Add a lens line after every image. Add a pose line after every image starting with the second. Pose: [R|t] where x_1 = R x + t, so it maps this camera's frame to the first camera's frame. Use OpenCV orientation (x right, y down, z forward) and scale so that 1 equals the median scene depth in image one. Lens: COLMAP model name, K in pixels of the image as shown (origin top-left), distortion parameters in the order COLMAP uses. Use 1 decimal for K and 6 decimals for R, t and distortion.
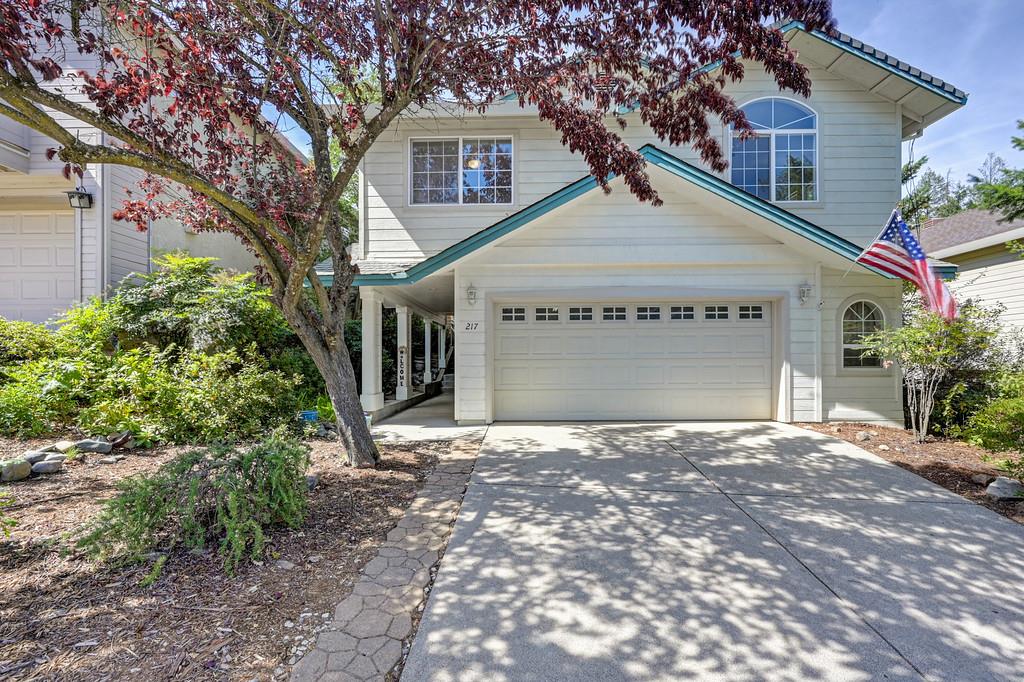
lens RADIAL K [[404.1, 0, 506.8], [0, 404.1, 349.2], [0, 0, 1]] dist [-0.004227, -0.000542]
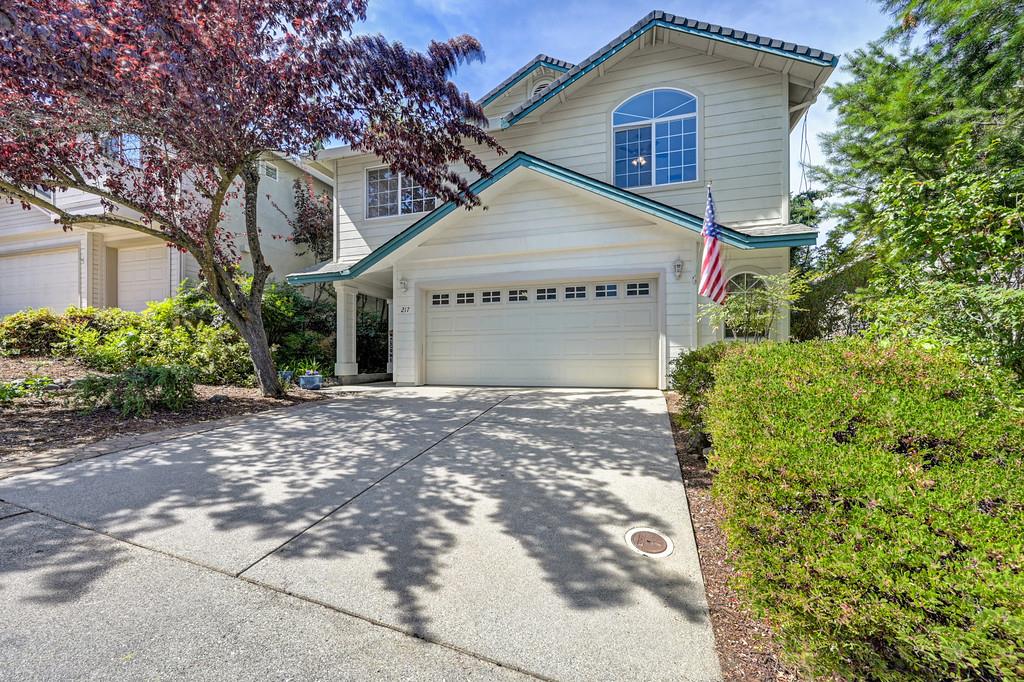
lens RADIAL K [[404.1, 0, 519.5], [0, 404.1, 348.8], [0, 0, 1]] dist [-0.004227, -0.000542]
pose [[0.964321, -0.005508, -0.264679, 0.602001], [0.005293, 0.999985, -0.001527, 0.071912], [0.264683, 0.000071, 0.964335, -0.141246]]
